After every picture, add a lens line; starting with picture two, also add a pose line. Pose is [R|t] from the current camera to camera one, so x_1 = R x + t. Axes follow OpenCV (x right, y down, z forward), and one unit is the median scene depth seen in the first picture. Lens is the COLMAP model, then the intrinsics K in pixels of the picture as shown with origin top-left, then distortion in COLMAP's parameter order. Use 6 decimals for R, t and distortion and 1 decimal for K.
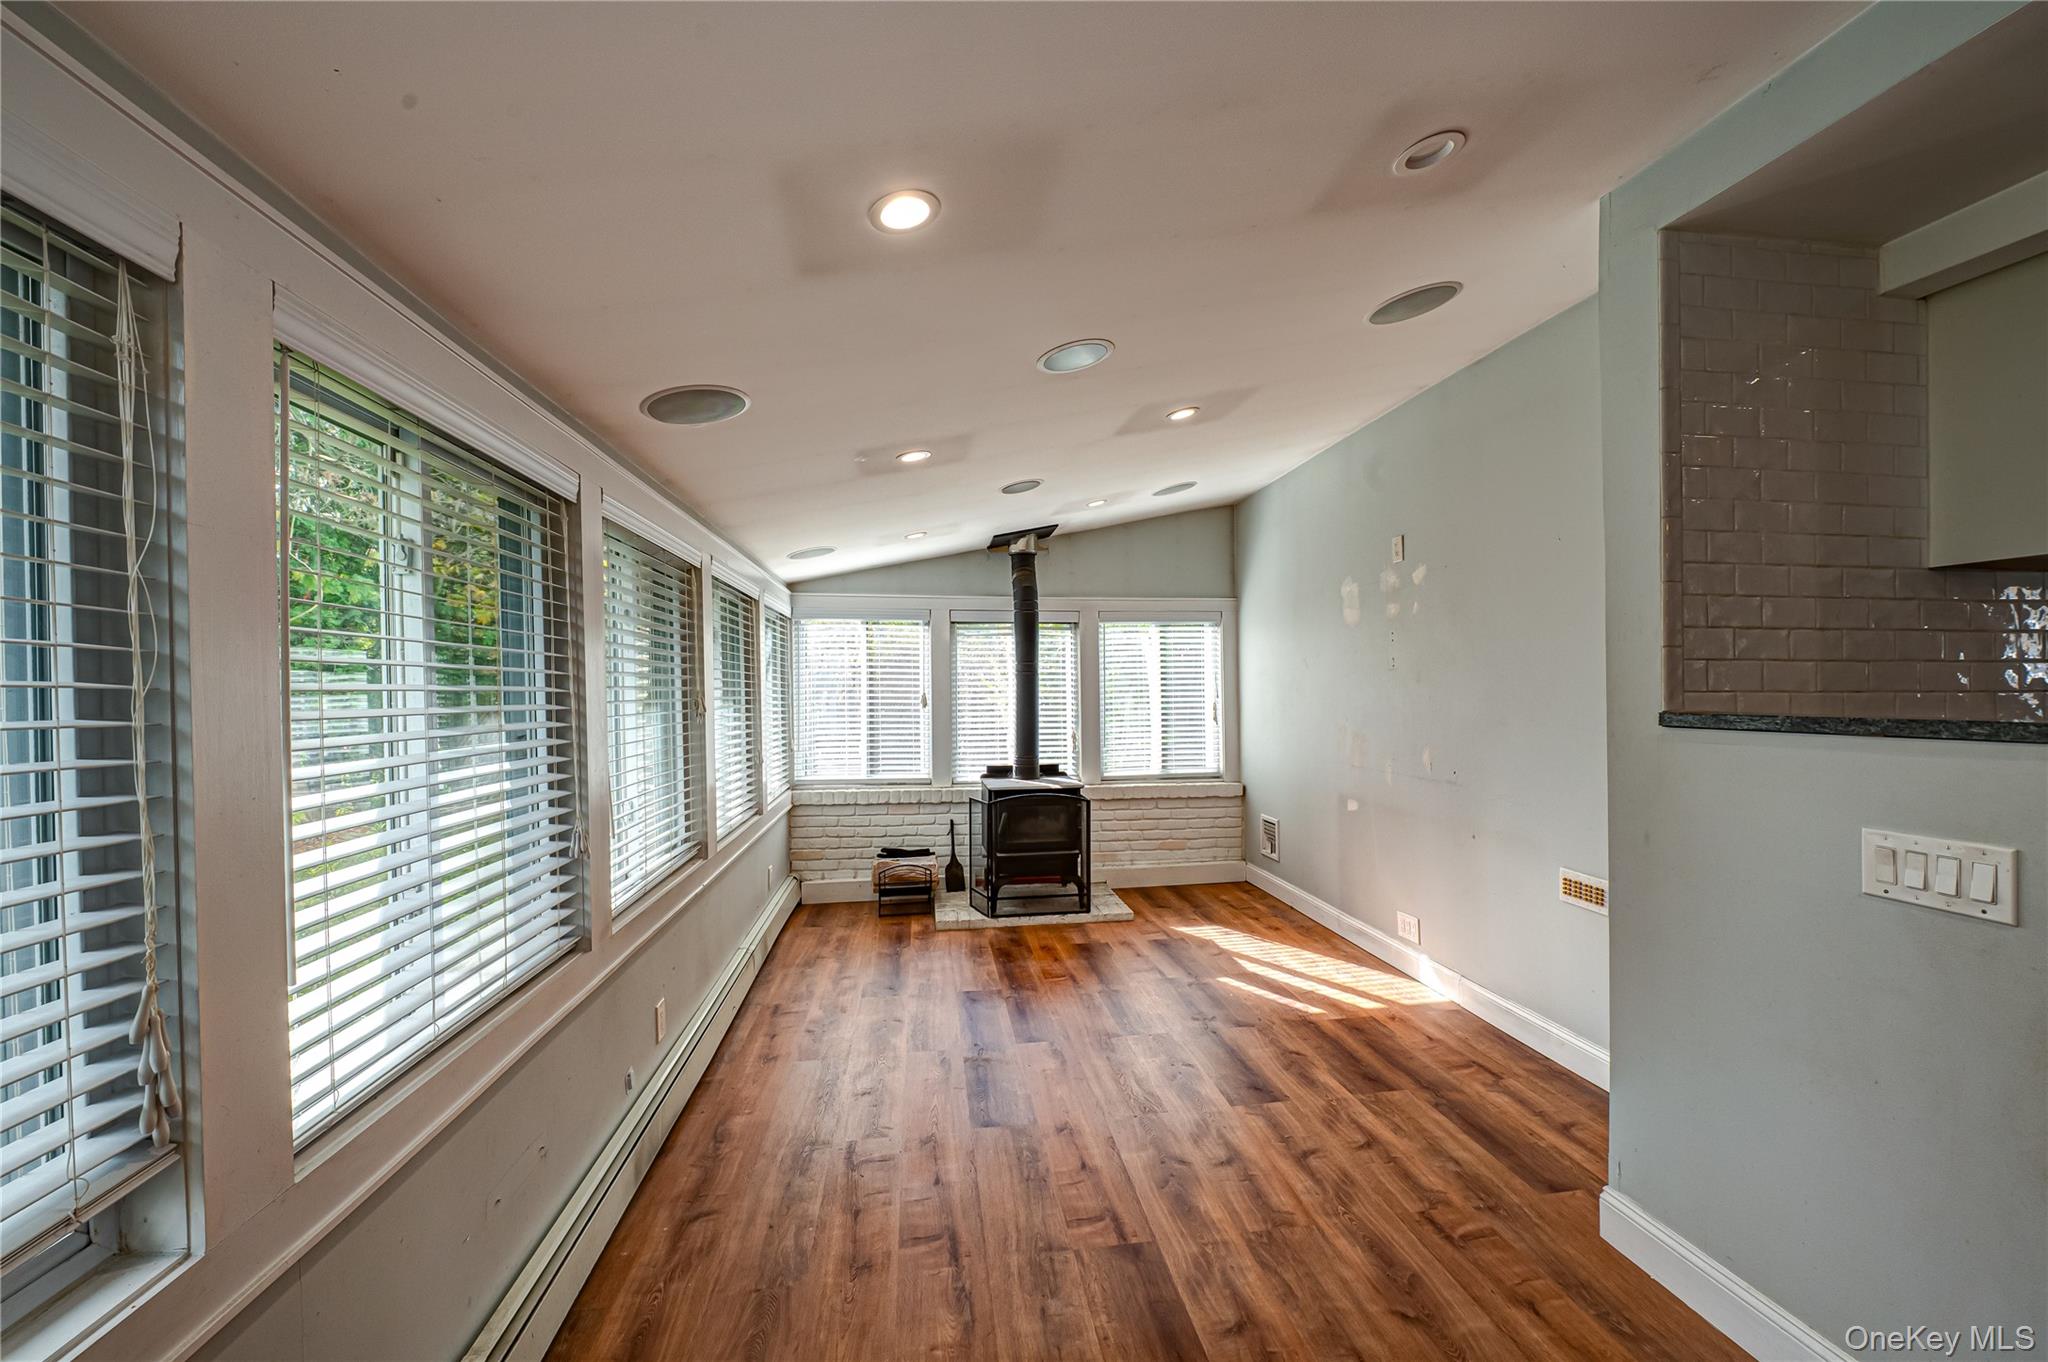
lens RADIAL K [[807.6, 0, 1032.4], [0, 807.6, 685.9], [0, 0, 1]] dist [-0.004234, -0.000602]
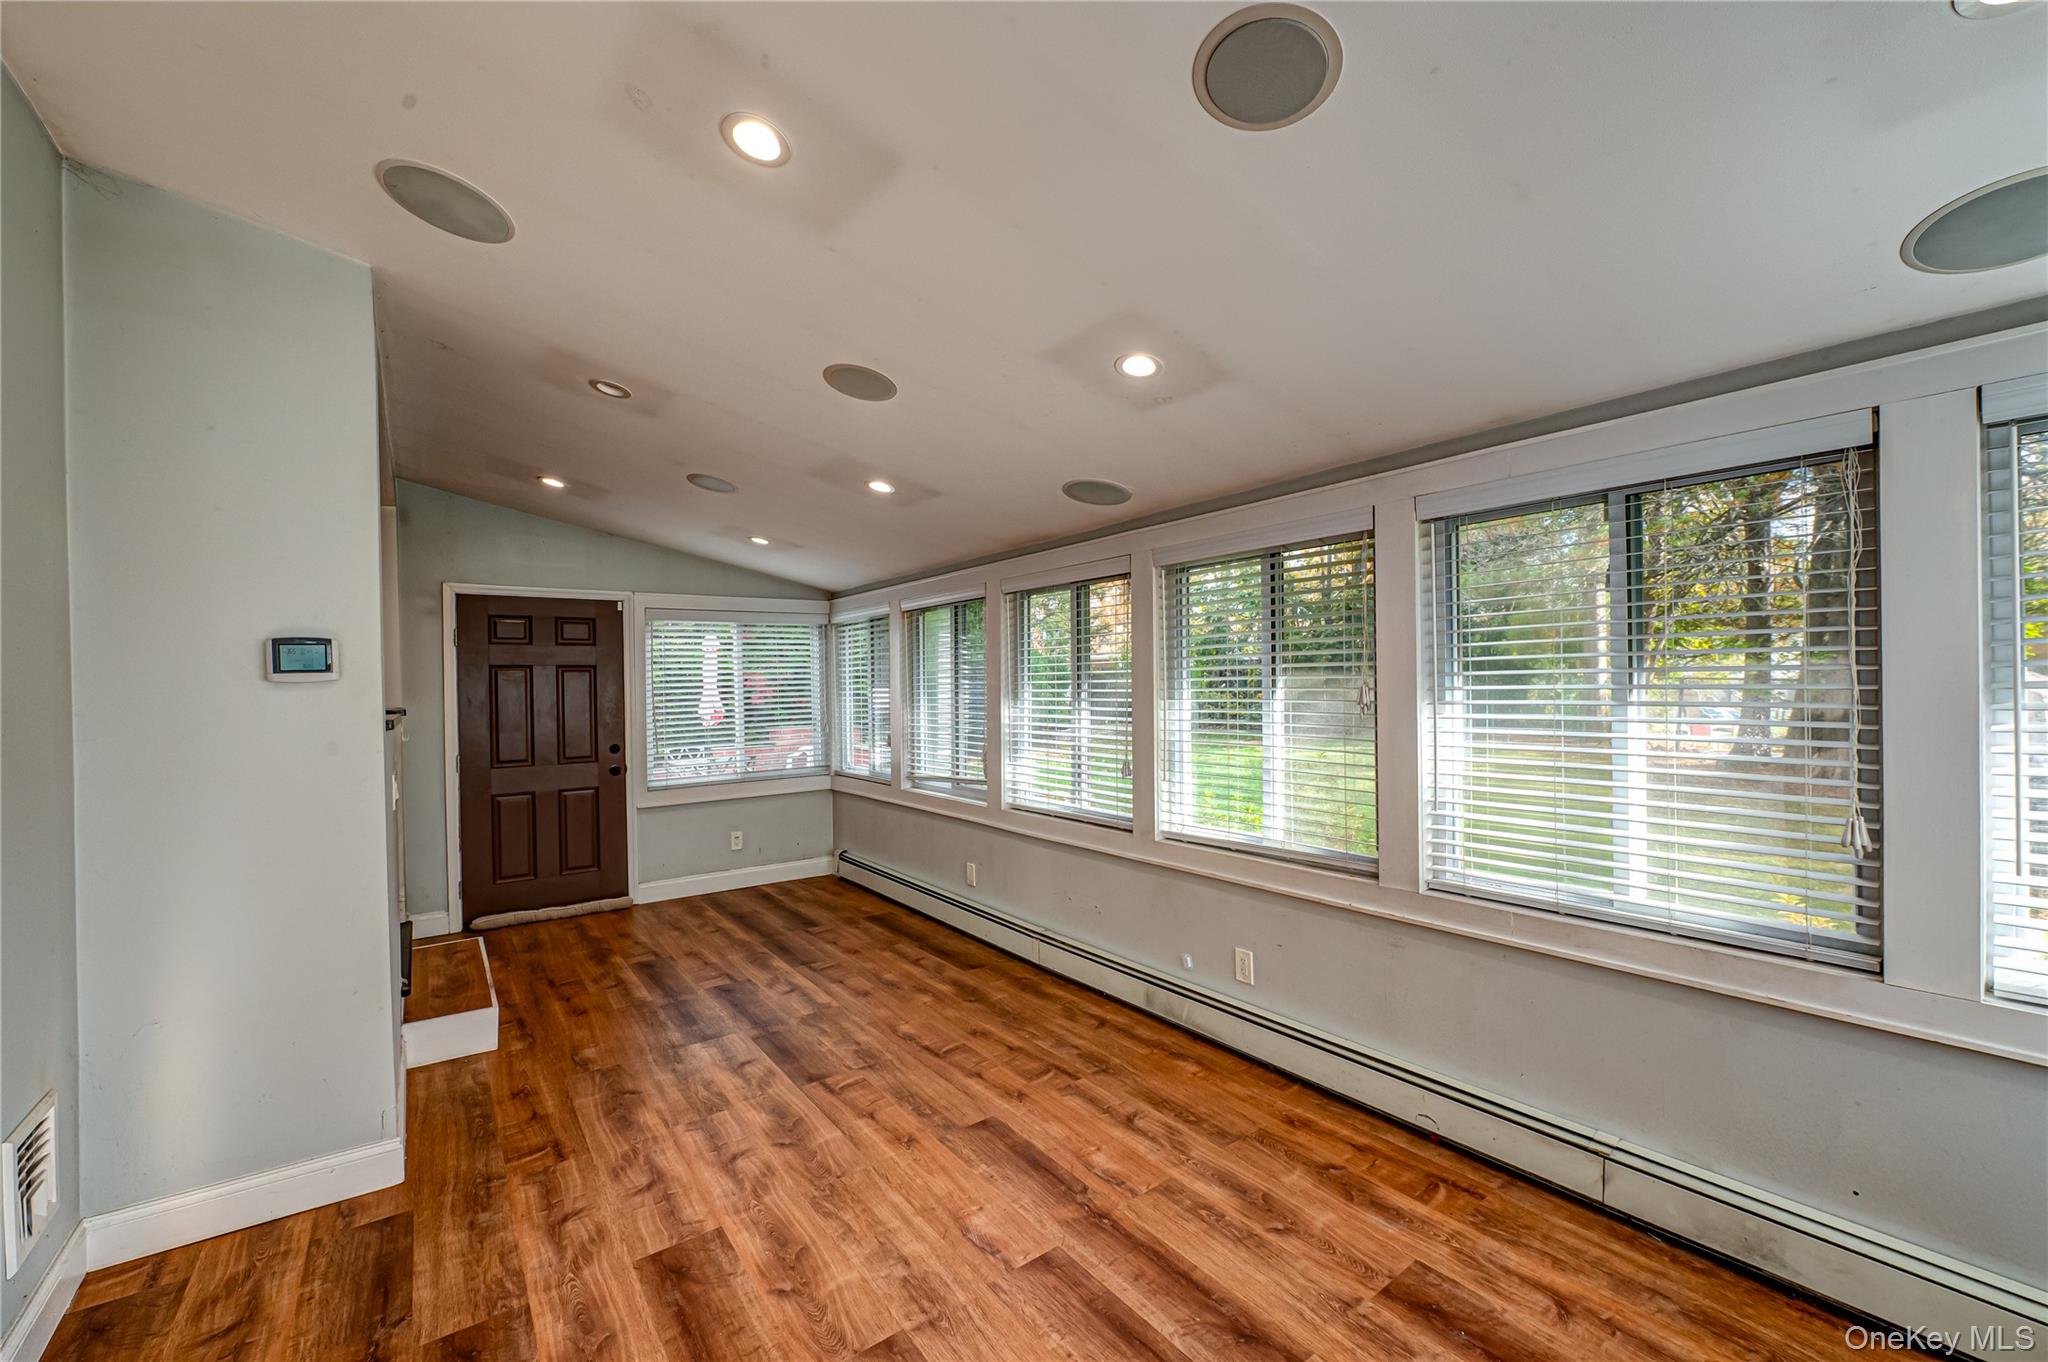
lens RADIAL K [[807.6, 0, 1032.4], [0, 807.6, 685.9], [0, 0, 1]] dist [-0.004234, -0.000602]
pose [[-0.871104, 0.027209, -0.490344, 0.388278], [0.027066, 0.999606, 0.007384, -0.002768], [0.490352, -0.006839, -0.871498, 2.018098]]
